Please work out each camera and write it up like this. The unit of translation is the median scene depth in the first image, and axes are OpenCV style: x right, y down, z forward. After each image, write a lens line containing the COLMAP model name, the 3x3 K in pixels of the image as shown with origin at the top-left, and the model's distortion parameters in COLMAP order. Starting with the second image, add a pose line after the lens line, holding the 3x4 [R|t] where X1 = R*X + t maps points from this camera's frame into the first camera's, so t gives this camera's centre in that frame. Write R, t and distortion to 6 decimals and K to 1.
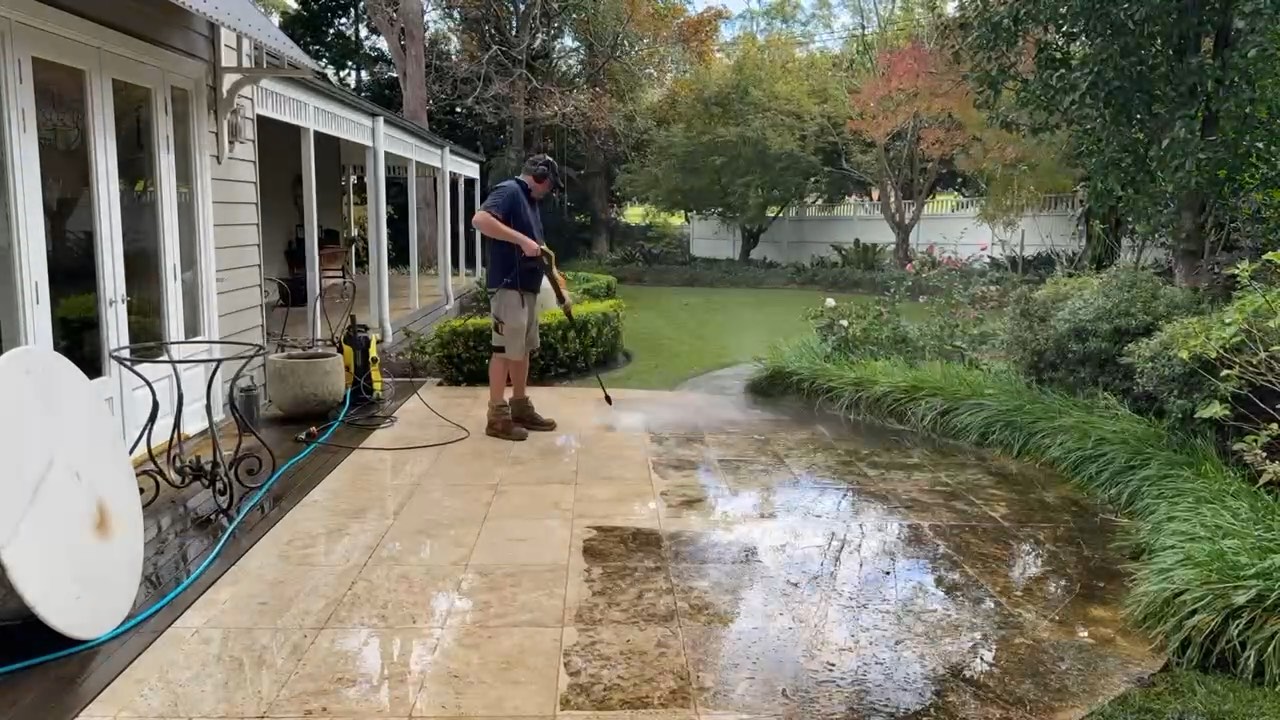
lens RADIAL K [[983.5, 0, 640.0], [0, 983.5, 360.0], [0, 0, 1]] dist [0.002761, -0.000683]
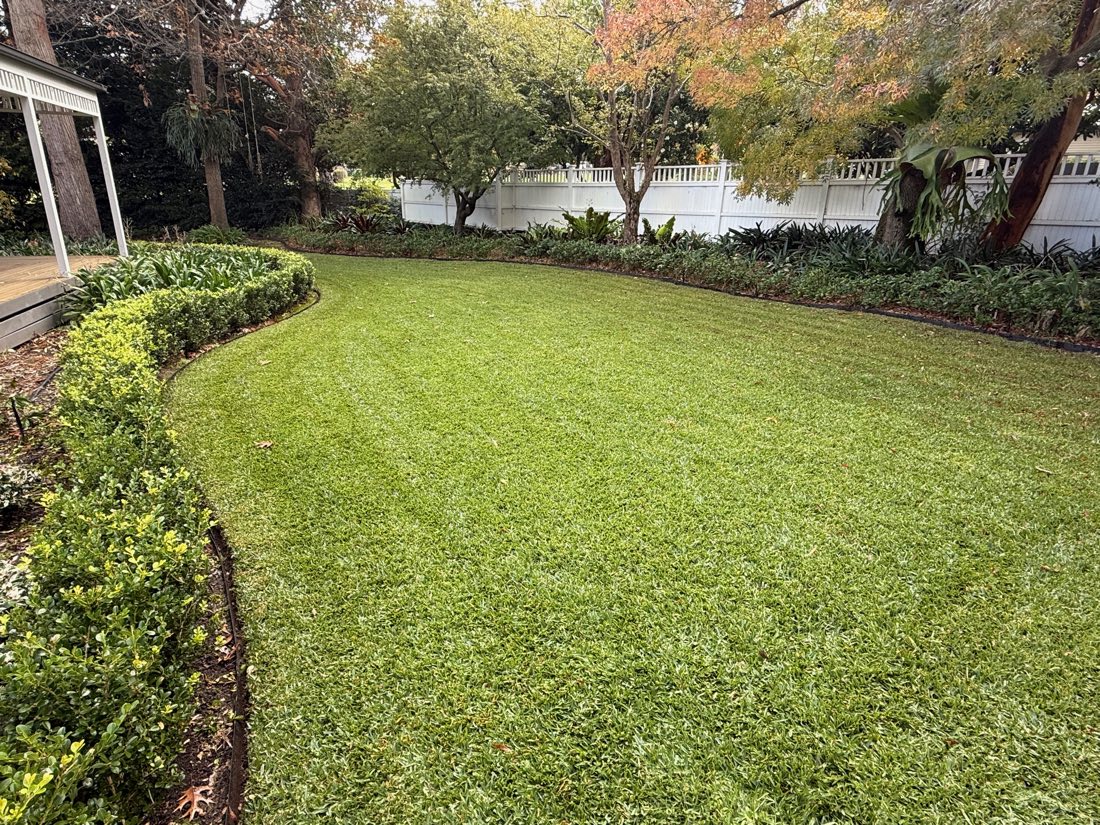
lens RADIAL K [[612.6, 0, 550.0], [0, 612.6, 412.5], [0, 0, 1]] dist [0.000471, 0.000364]
pose [[0.959084, -0.085052, 0.270046, 0.012503], [0.026840, 0.976828, 0.212335, -0.063210], [-0.281848, -0.196399, 0.939143, 0.468720]]
